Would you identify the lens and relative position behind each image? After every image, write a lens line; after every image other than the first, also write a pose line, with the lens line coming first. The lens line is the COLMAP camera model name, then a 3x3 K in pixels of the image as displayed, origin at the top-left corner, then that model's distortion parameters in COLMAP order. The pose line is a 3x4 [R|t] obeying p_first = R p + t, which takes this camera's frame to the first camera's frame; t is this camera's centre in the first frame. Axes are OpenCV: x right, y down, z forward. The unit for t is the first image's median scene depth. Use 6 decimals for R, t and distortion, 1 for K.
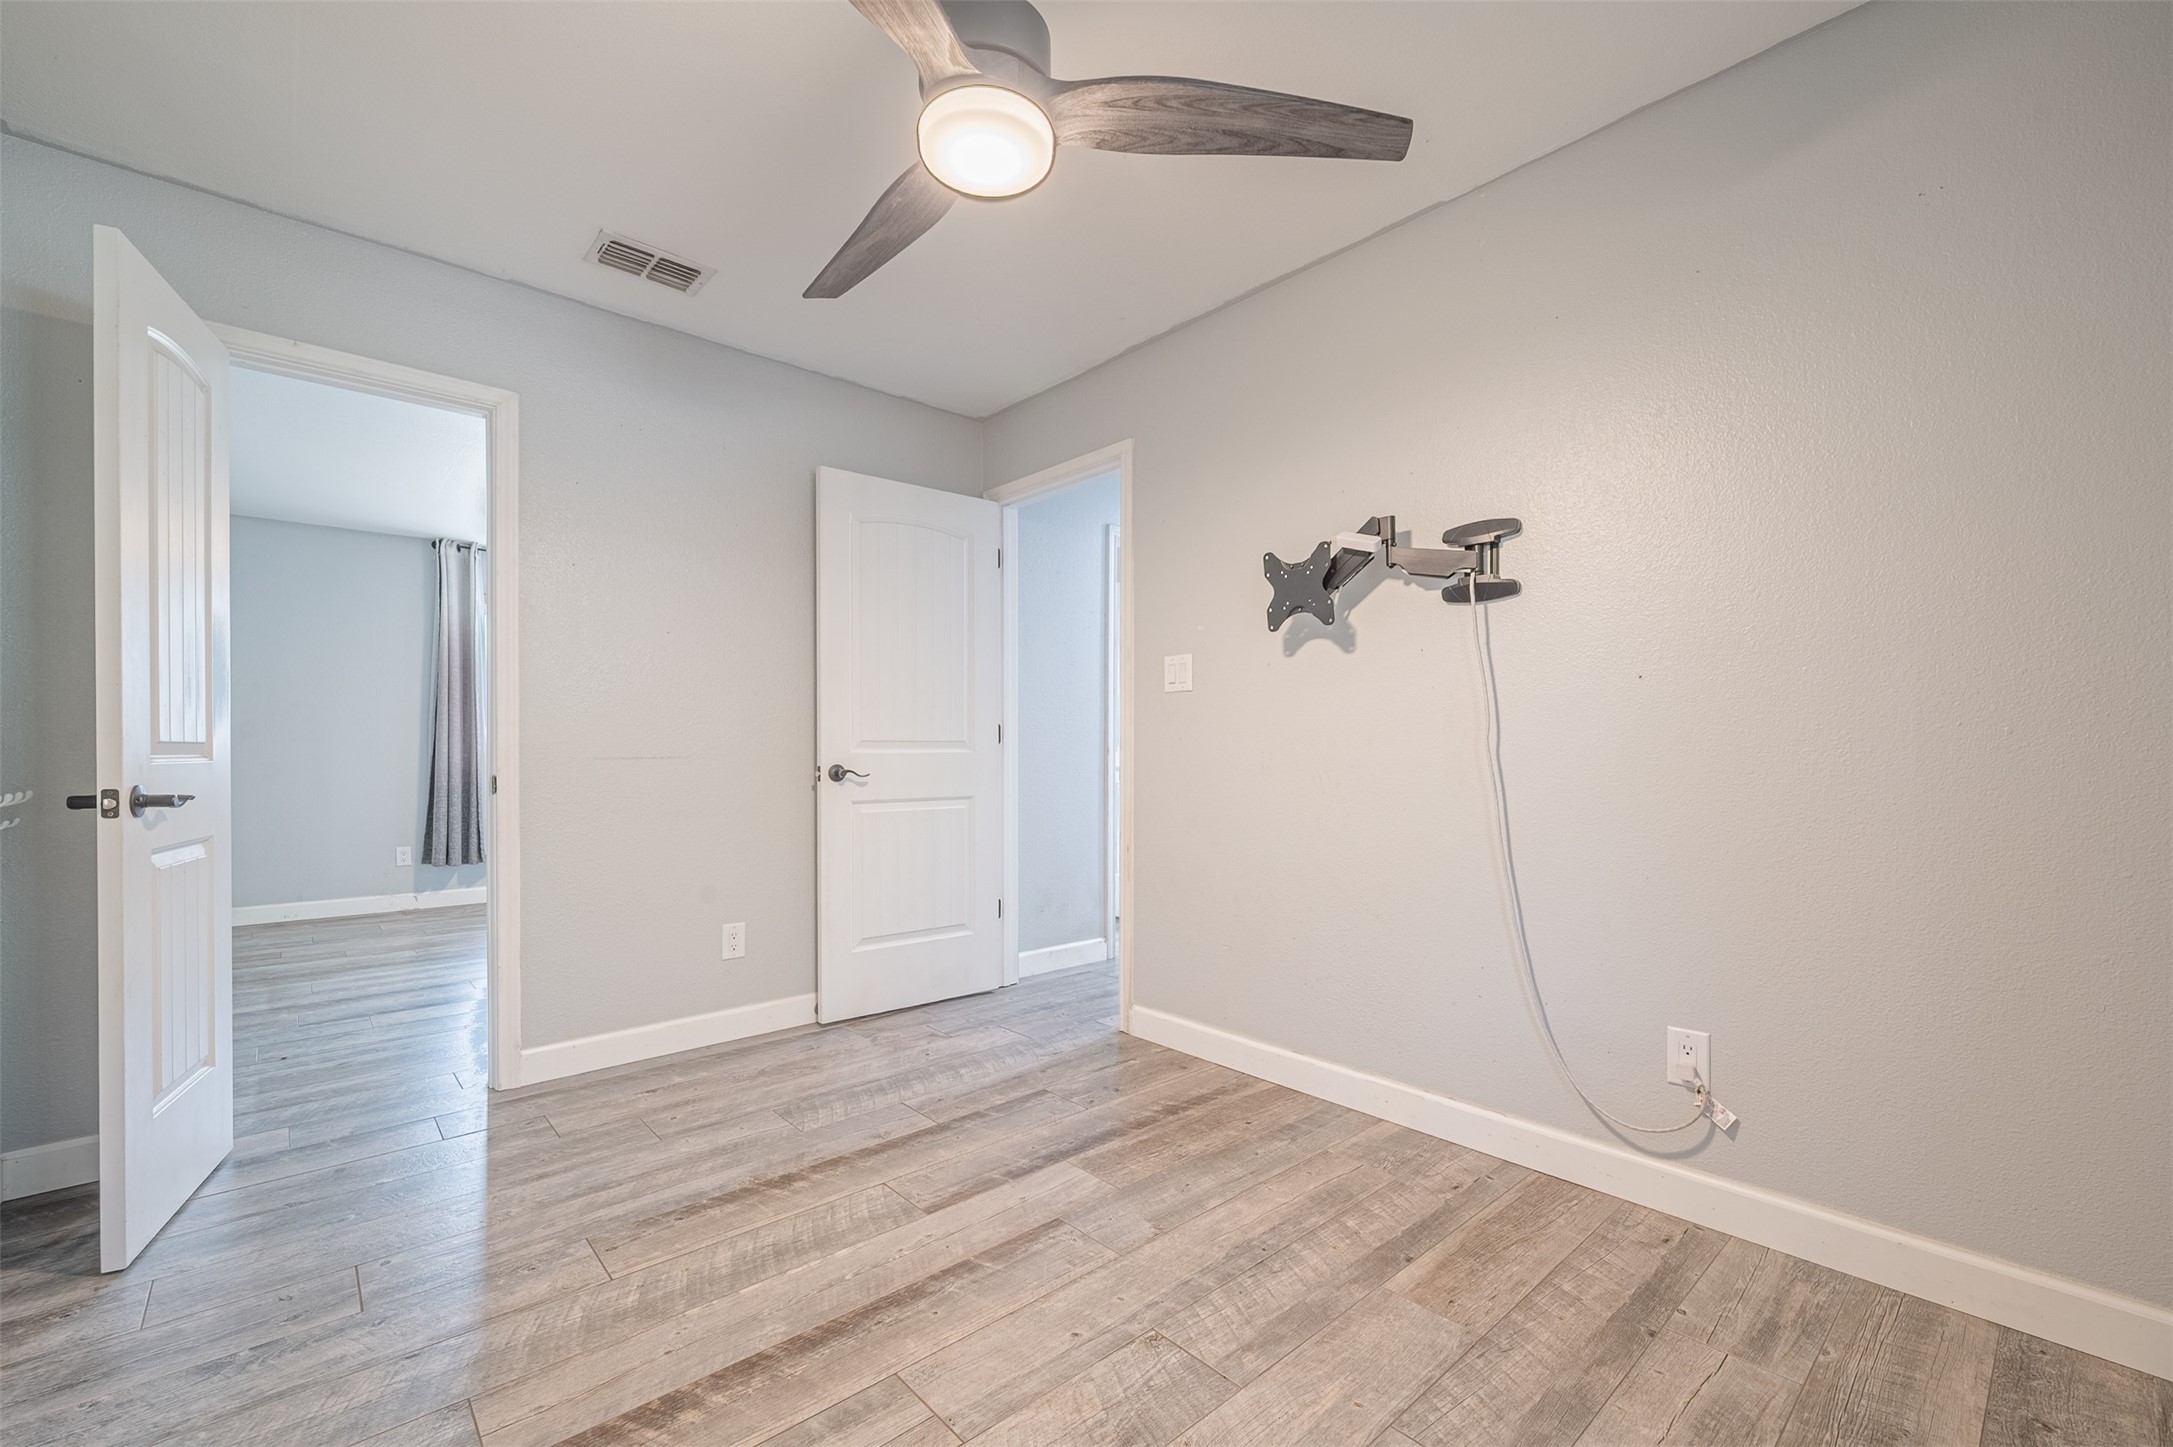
lens RADIAL K [[912.6, 0, 1112.7], [0, 912.6, 757.2], [0, 0, 1]] dist [-0.008035, 0.001690]
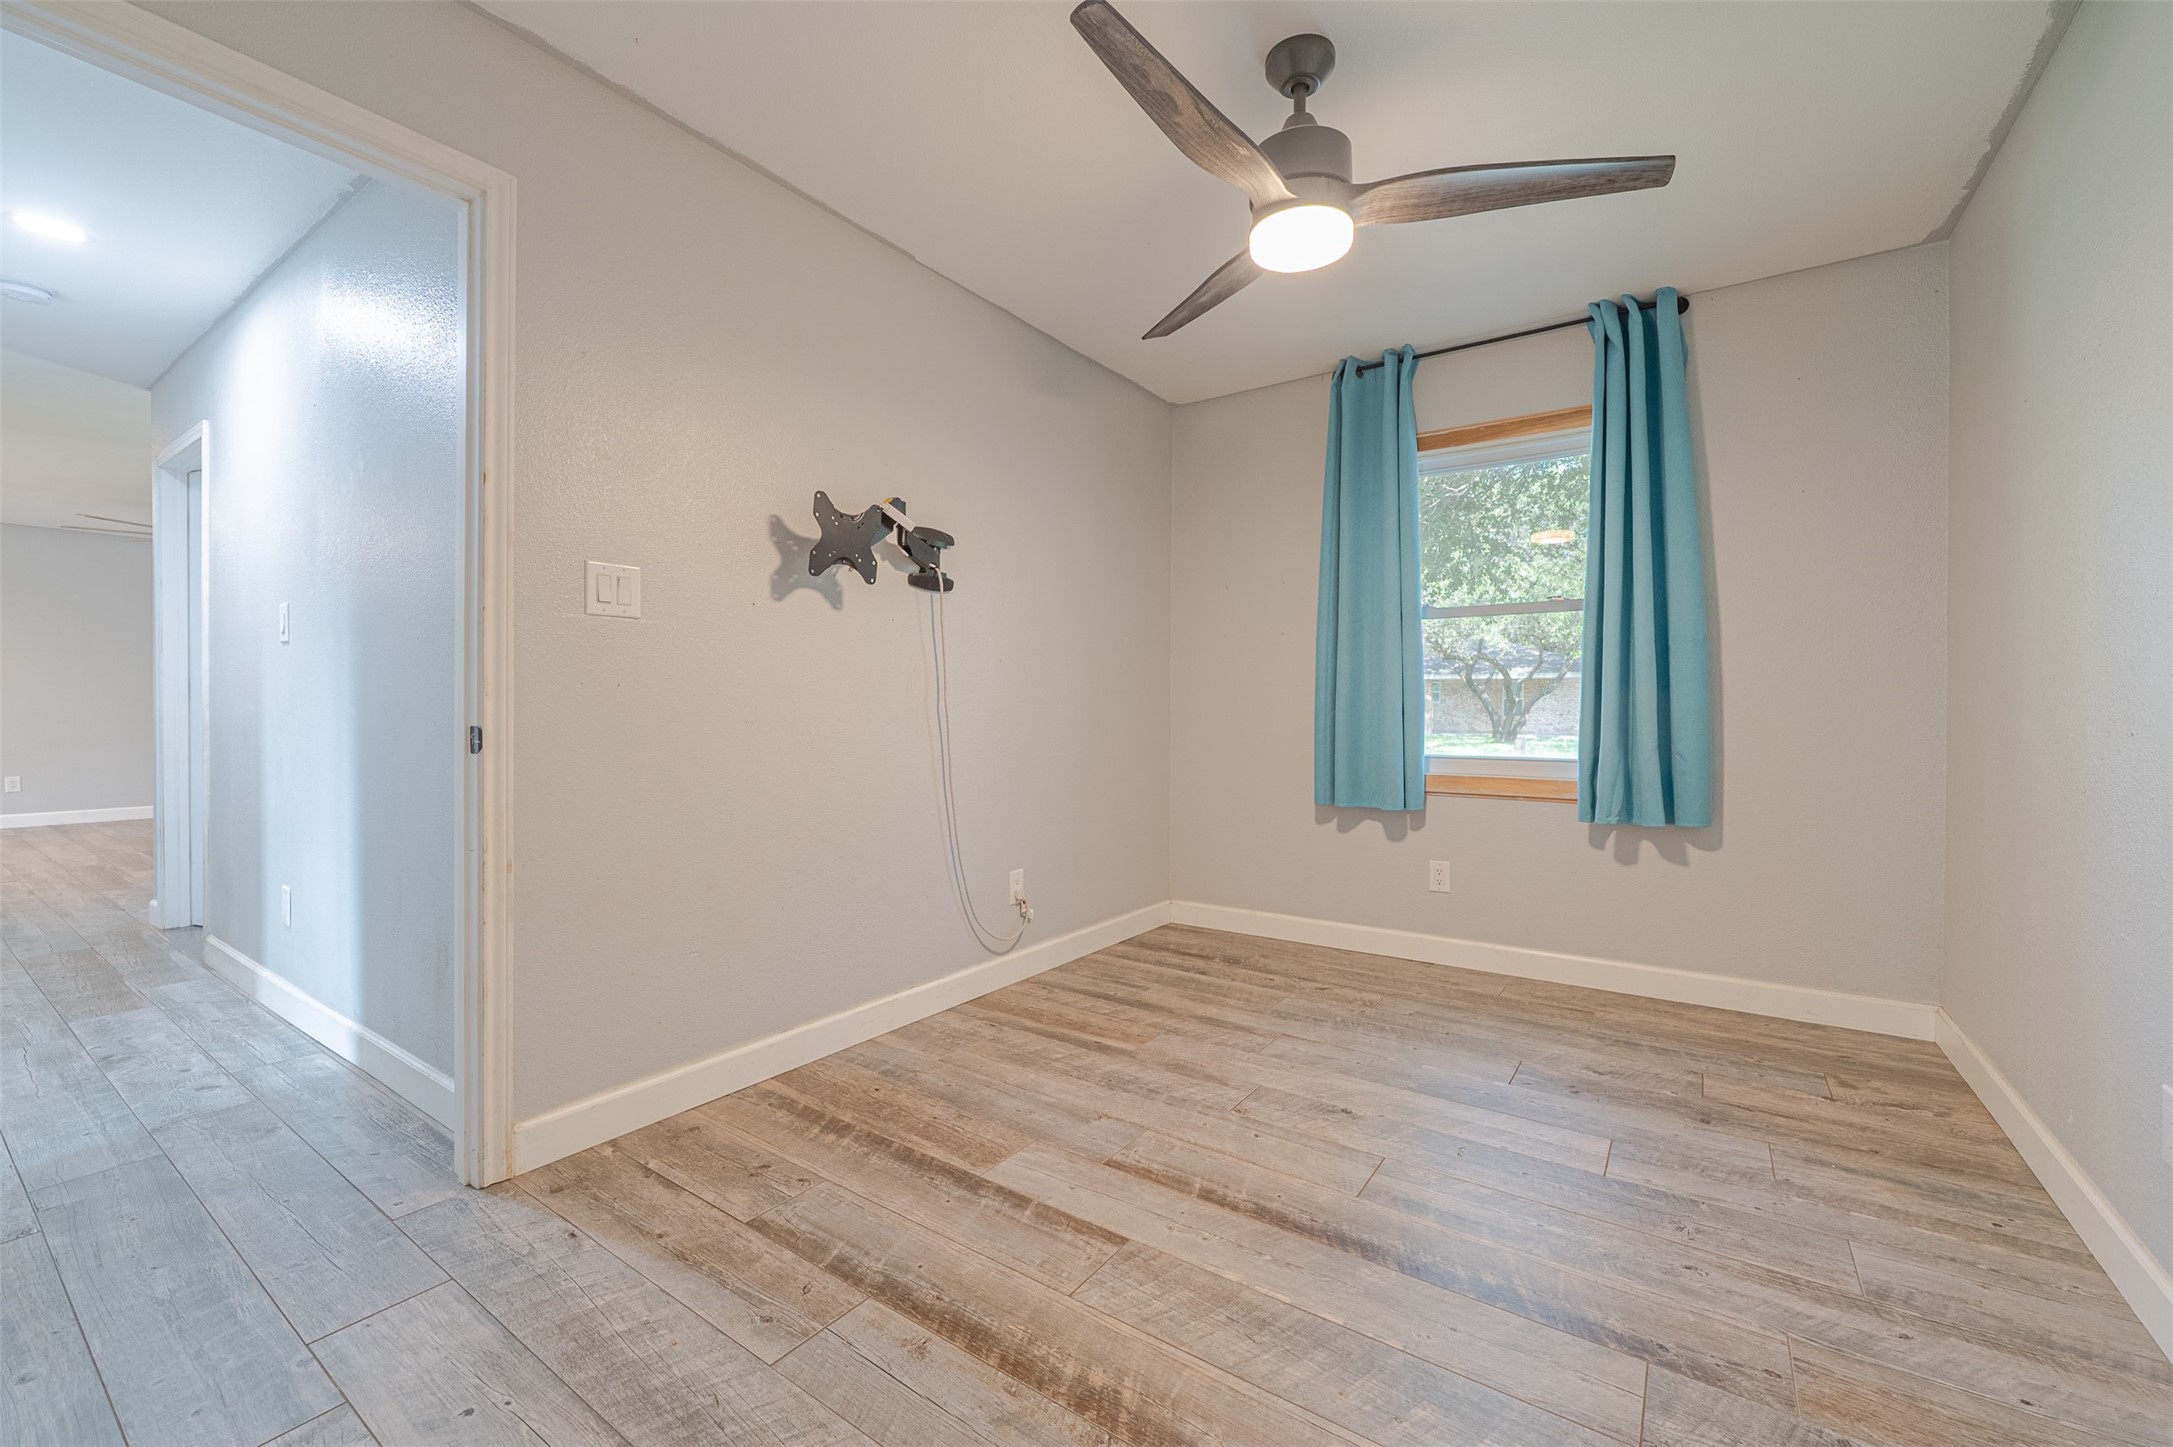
lens RADIAL K [[912.6, 0, 1084.8], [0, 912.6, 711.0], [0, 0, 1]] dist [-0.008035, 0.001690]
pose [[-0.231237, -0.003195, 0.972892, -0.947298], [0.001636, 0.999992, 0.003673, -0.003806], [-0.972896, 0.002441, -0.231230, 1.136654]]
